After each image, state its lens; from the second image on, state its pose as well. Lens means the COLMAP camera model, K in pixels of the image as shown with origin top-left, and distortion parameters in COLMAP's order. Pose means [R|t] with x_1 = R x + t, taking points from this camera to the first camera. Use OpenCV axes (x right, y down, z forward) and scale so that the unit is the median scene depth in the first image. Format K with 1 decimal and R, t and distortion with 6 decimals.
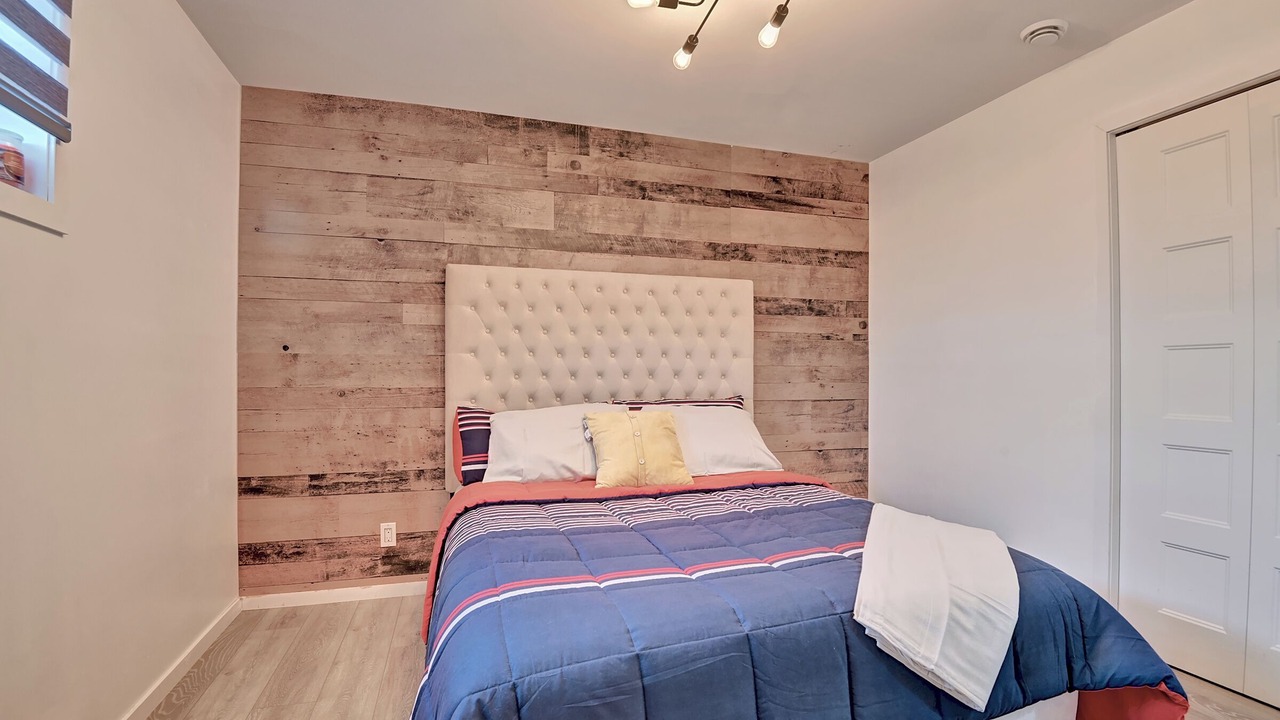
lens RADIAL K [[607.0, 0, 642.4], [0, 607.0, 375.1], [0, 0, 1]] dist [-0.031453, -0.000539]
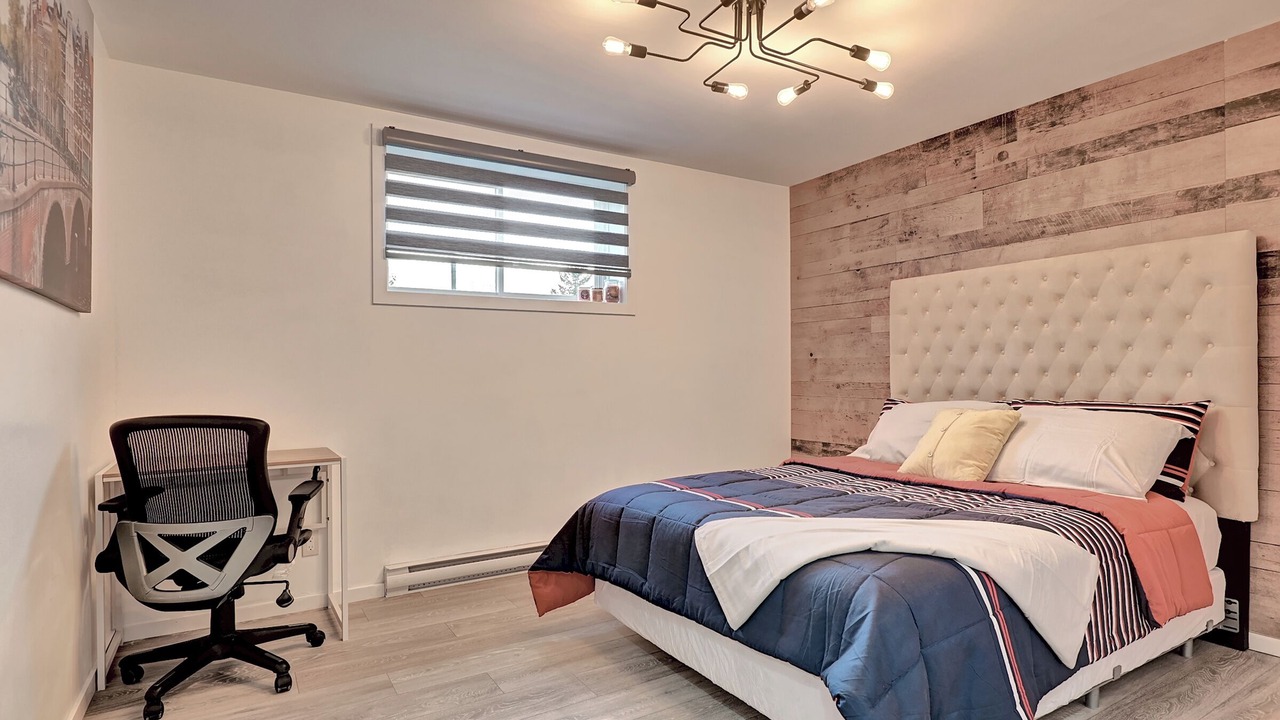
lens RADIAL K [[663.4, 0, 640.0], [0, 663.4, 360.0], [0, 0, 1]] dist [0.001771, -0.023643]
pose [[0.220788, -0.021238, -0.975091, 0.800148], [0.005621, 0.999774, -0.020503, -0.000881], [0.975306, -0.000954, 0.220857, 0.198600]]
